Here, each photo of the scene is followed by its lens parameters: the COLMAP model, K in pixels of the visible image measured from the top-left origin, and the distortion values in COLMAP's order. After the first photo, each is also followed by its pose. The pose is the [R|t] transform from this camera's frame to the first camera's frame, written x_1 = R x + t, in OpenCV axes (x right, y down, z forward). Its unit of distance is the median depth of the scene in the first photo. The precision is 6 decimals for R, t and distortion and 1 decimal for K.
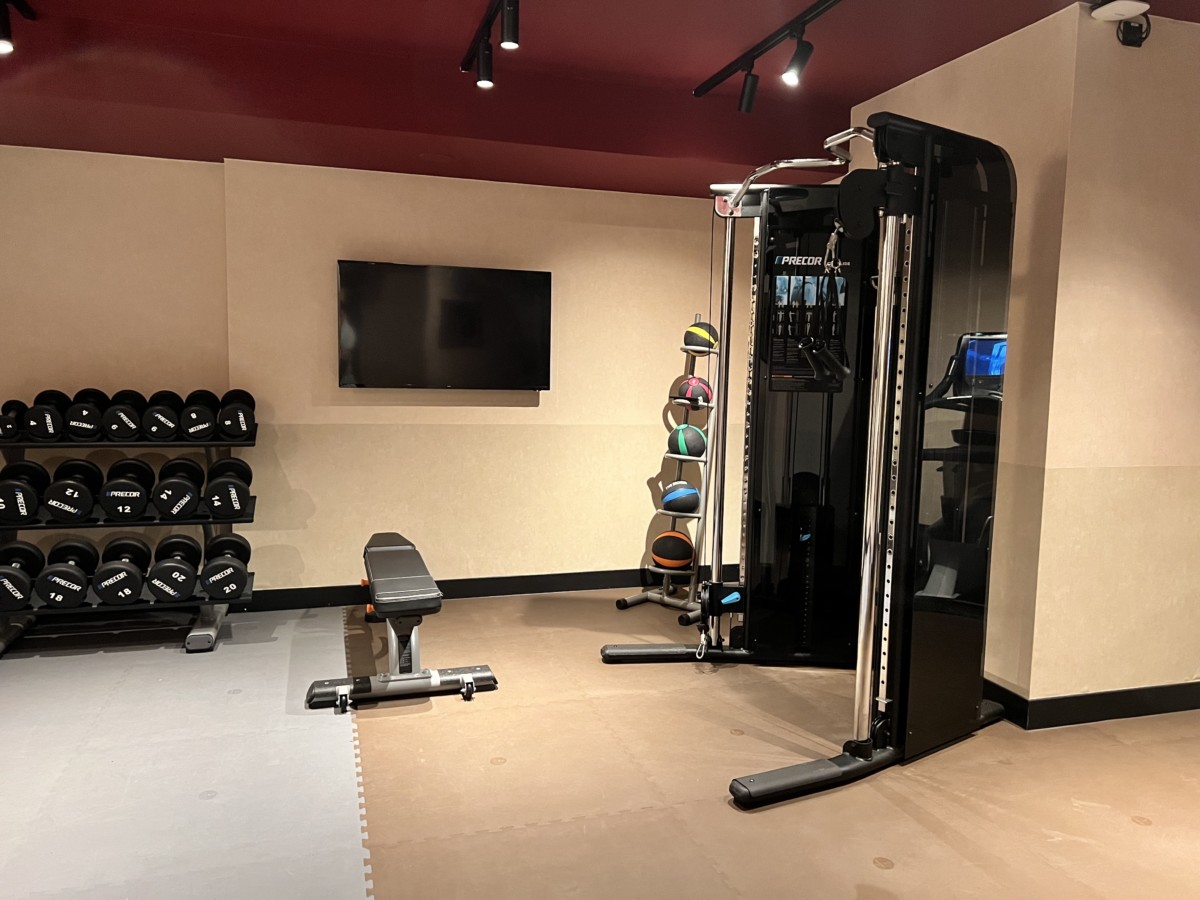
lens RADIAL K [[900.1, 0, 612.7], [0, 900.1, 455.1], [0, 0, 1]] dist [0.057277, -0.066815]
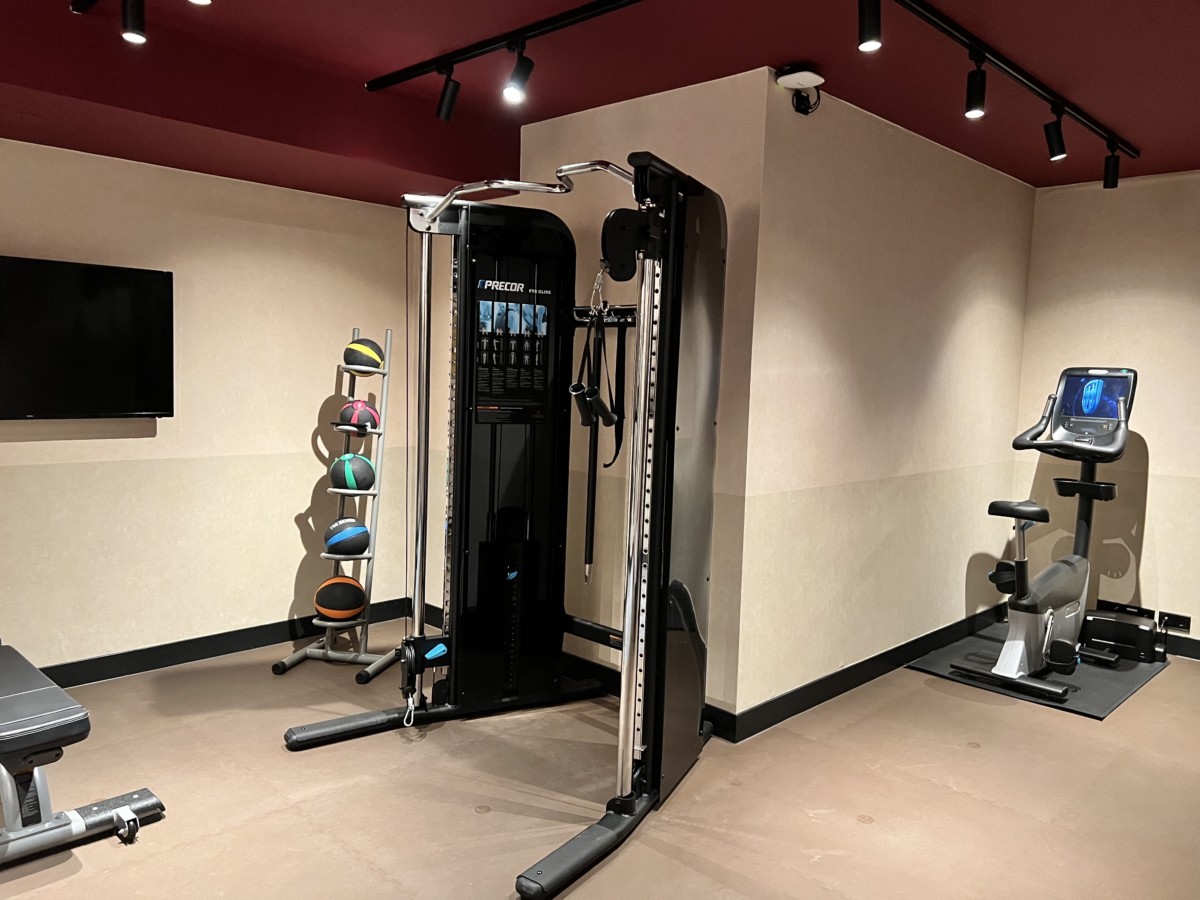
lens RADIAL K [[900.1, 0, 603.1], [0, 900.1, 442.6], [0, 0, 1]] dist [0.057277, -0.066815]
pose [[0.878659, -0.031992, 0.476376, -0.153450], [0.032215, 0.999451, 0.007702, -0.054827], [-0.476361, 0.008579, 0.879208, 0.123853]]
